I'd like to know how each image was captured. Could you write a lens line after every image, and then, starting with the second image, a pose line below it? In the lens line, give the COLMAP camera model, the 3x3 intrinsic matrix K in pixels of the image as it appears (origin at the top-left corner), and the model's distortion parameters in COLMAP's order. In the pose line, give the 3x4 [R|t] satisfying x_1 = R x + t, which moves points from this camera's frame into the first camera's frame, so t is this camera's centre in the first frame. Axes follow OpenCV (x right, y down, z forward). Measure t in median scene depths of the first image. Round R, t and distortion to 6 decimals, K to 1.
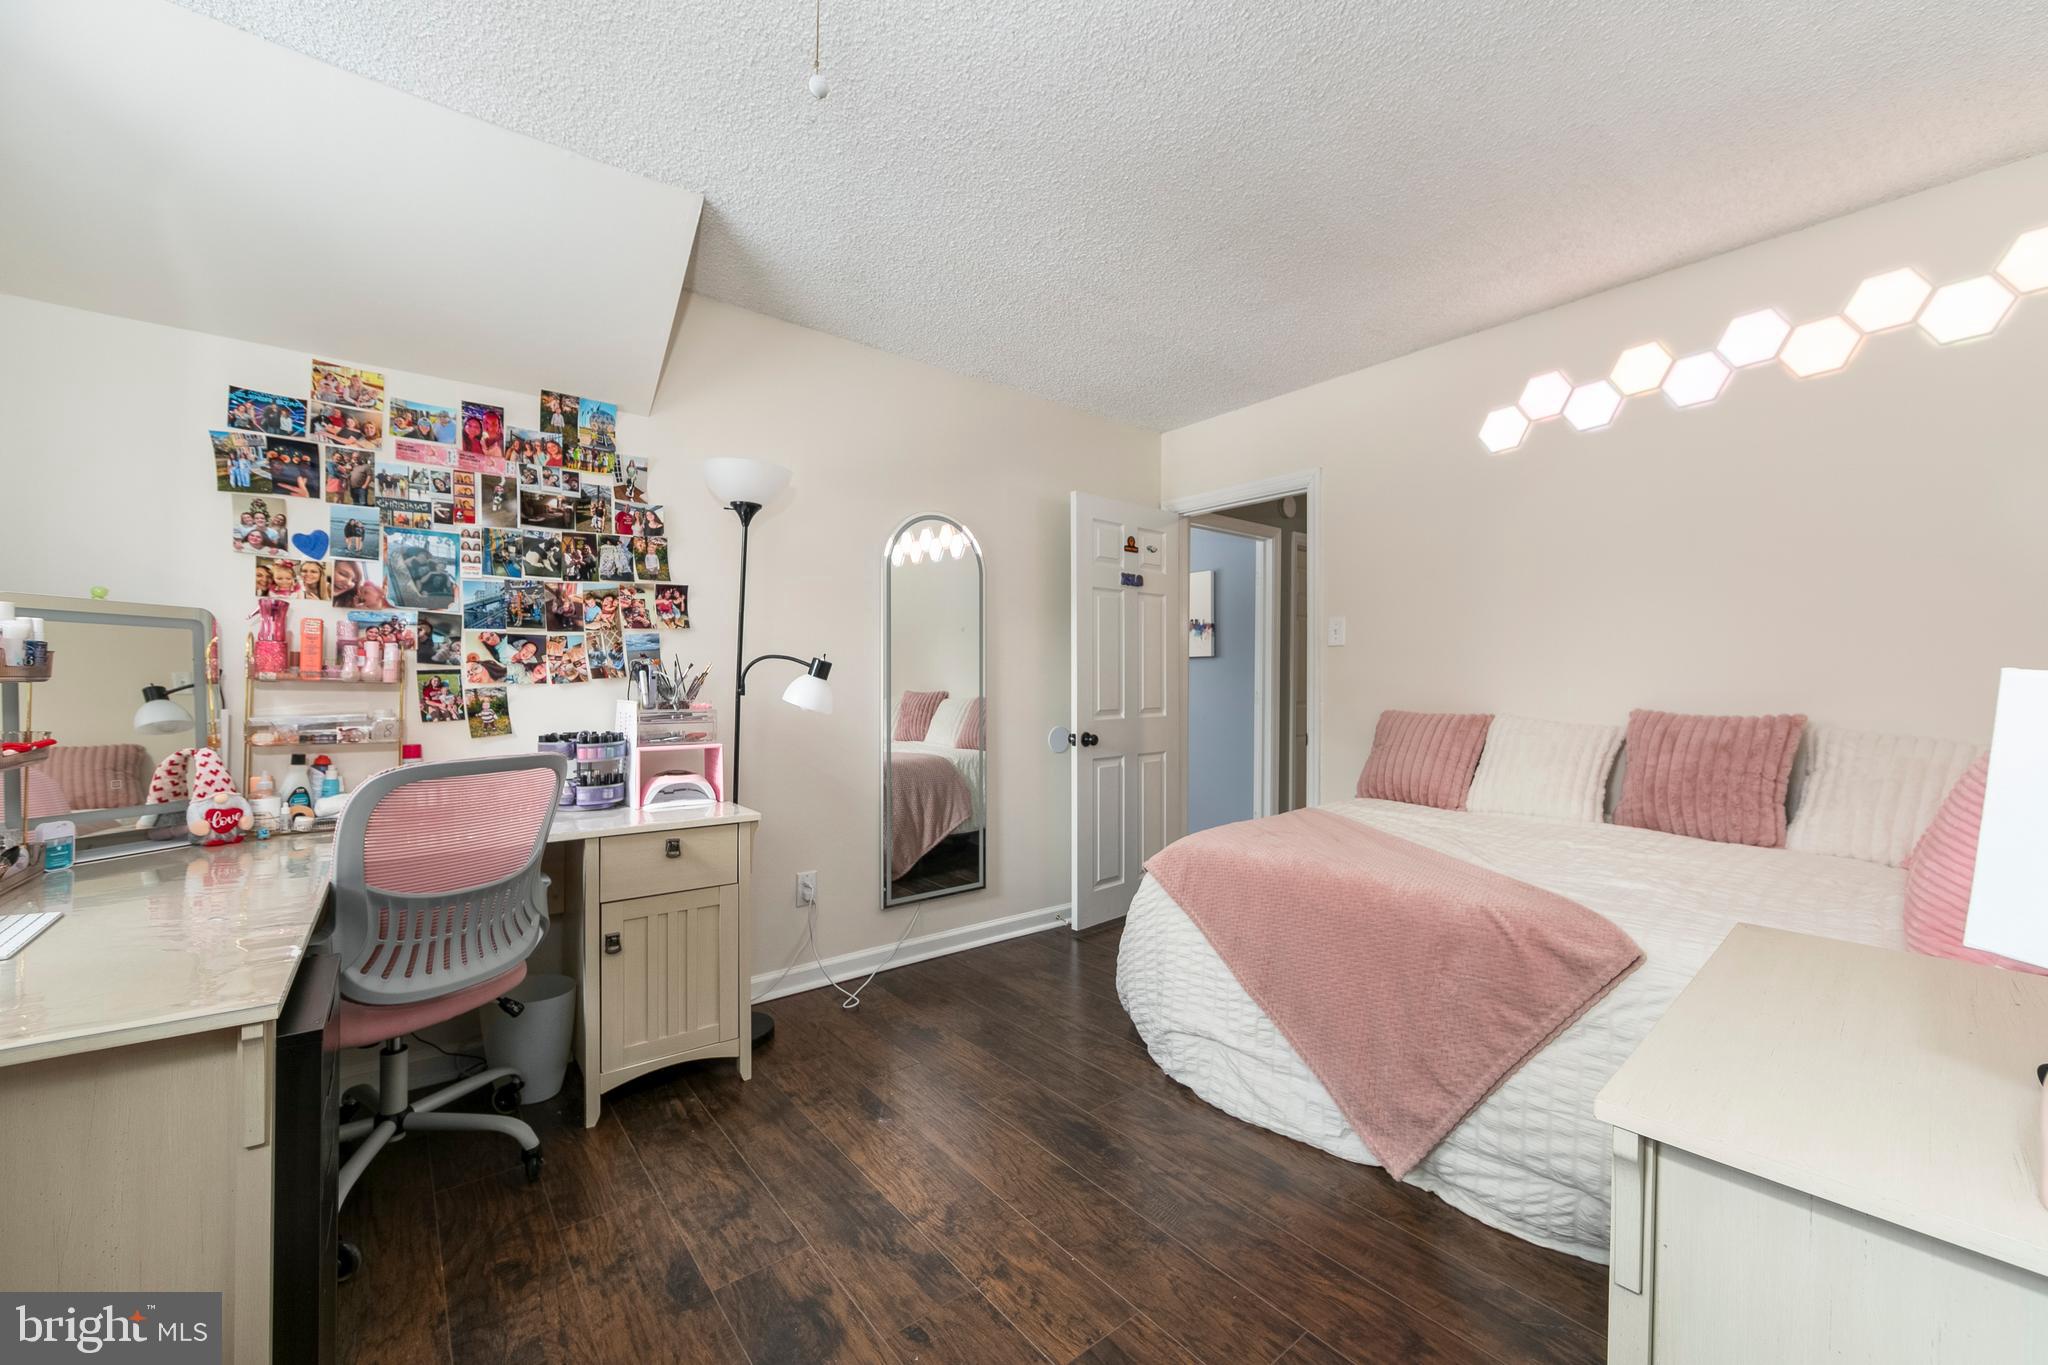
lens RADIAL K [[807.8, 0, 1016.0], [0, 807.8, 680.8], [0, 0, 1]] dist [-0.002724, -0.000107]
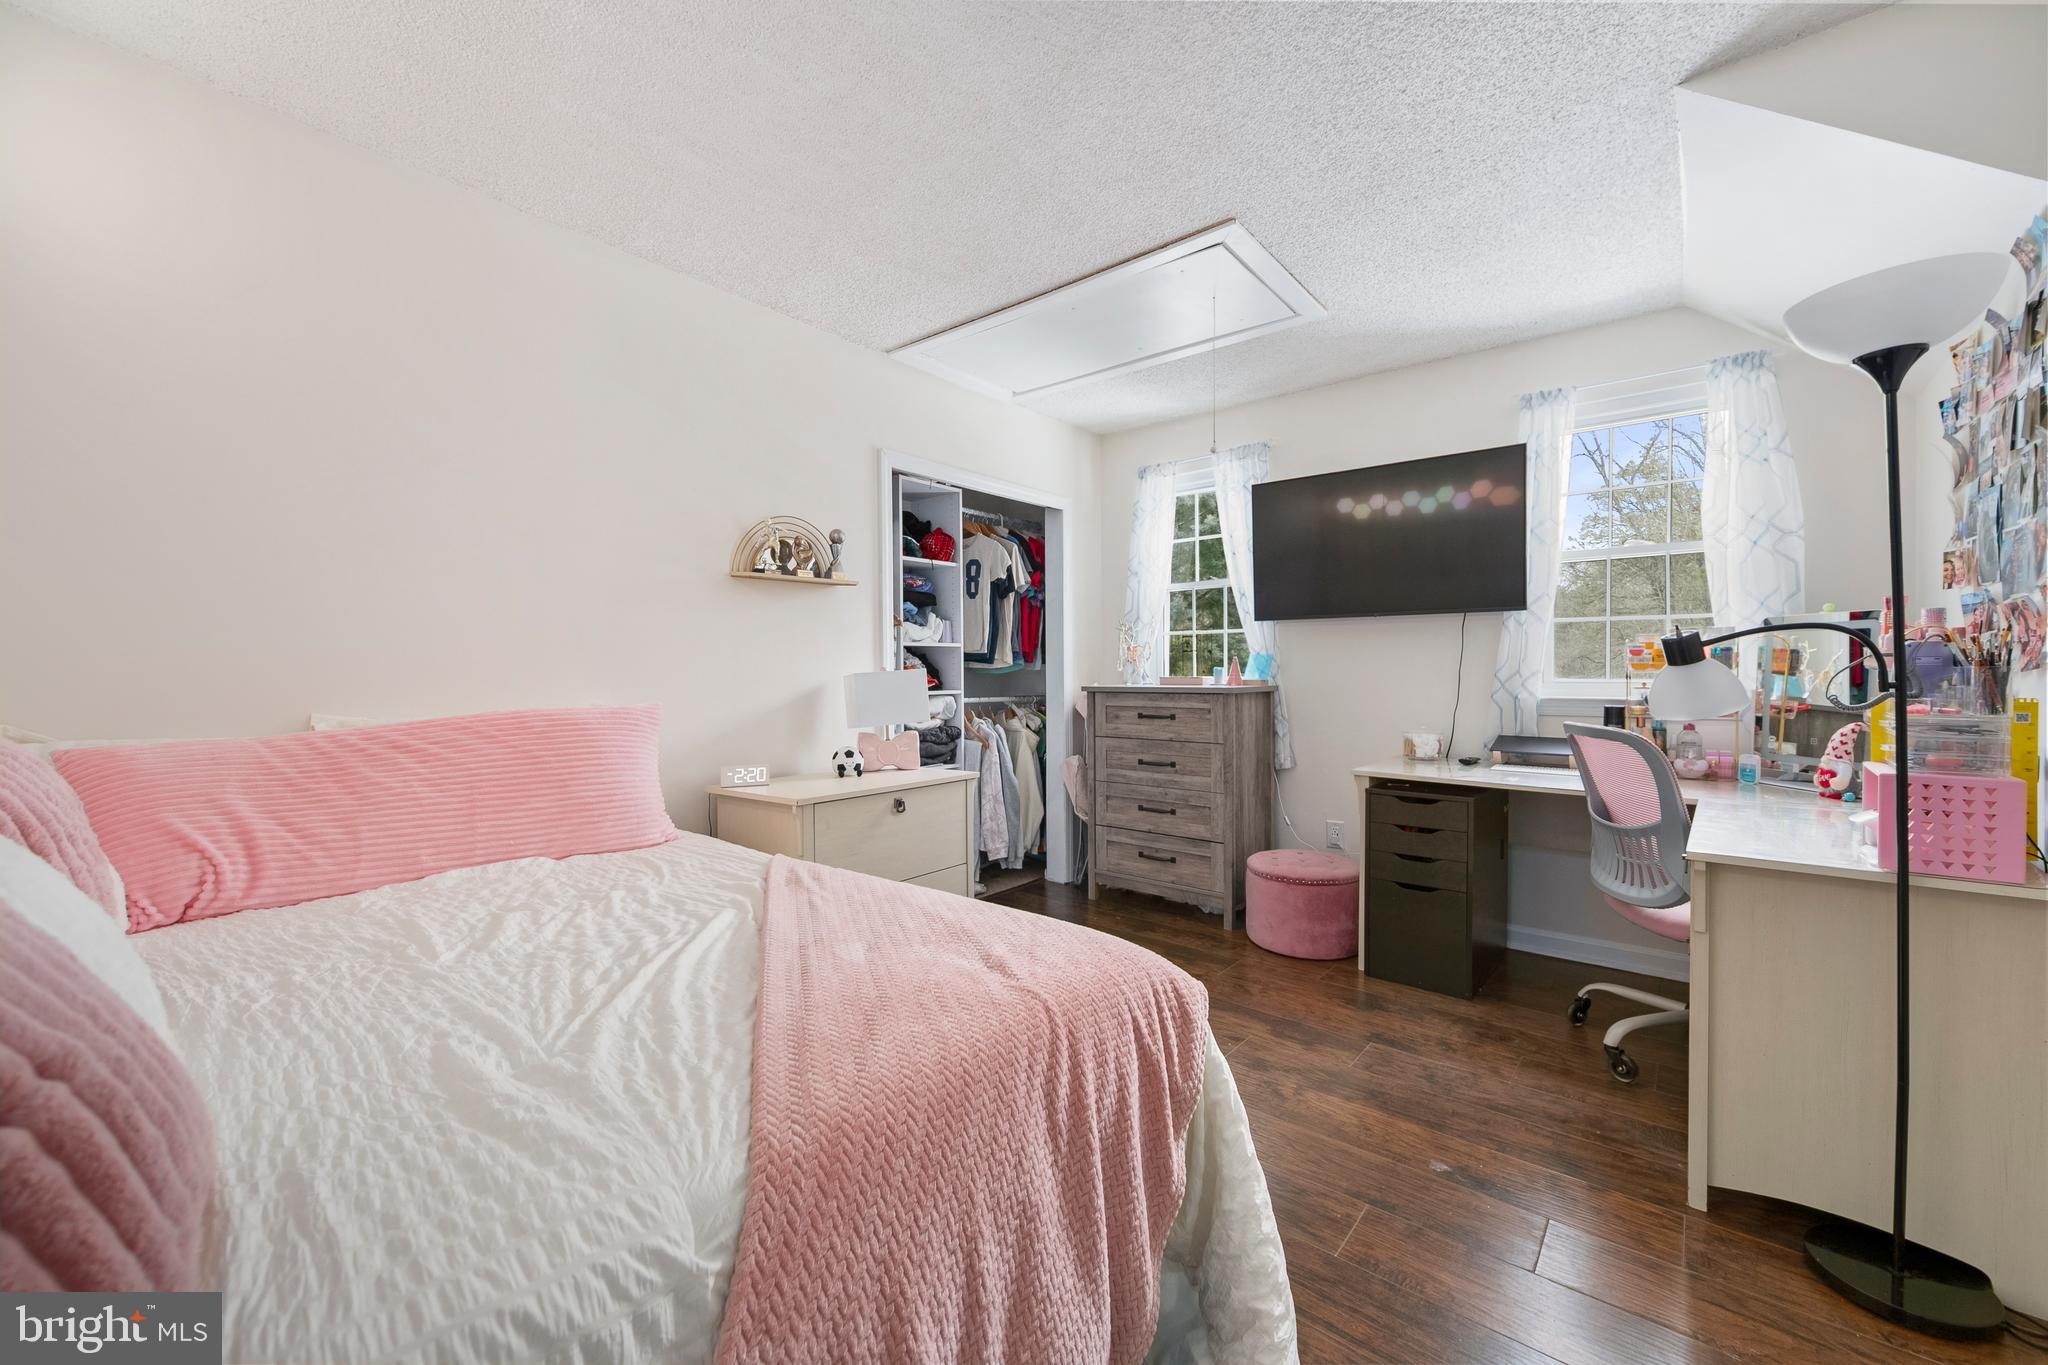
lens RADIAL K [[807.8, 0, 1027.3], [0, 807.8, 676.1], [0, 0, 1]] dist [-0.002724, -0.000107]
pose [[-0.981282, 0.004345, -0.192526, 0.552353], [0.003176, 0.999975, 0.006378, -0.001529], [0.192549, 0.005647, -0.981271, 2.196912]]
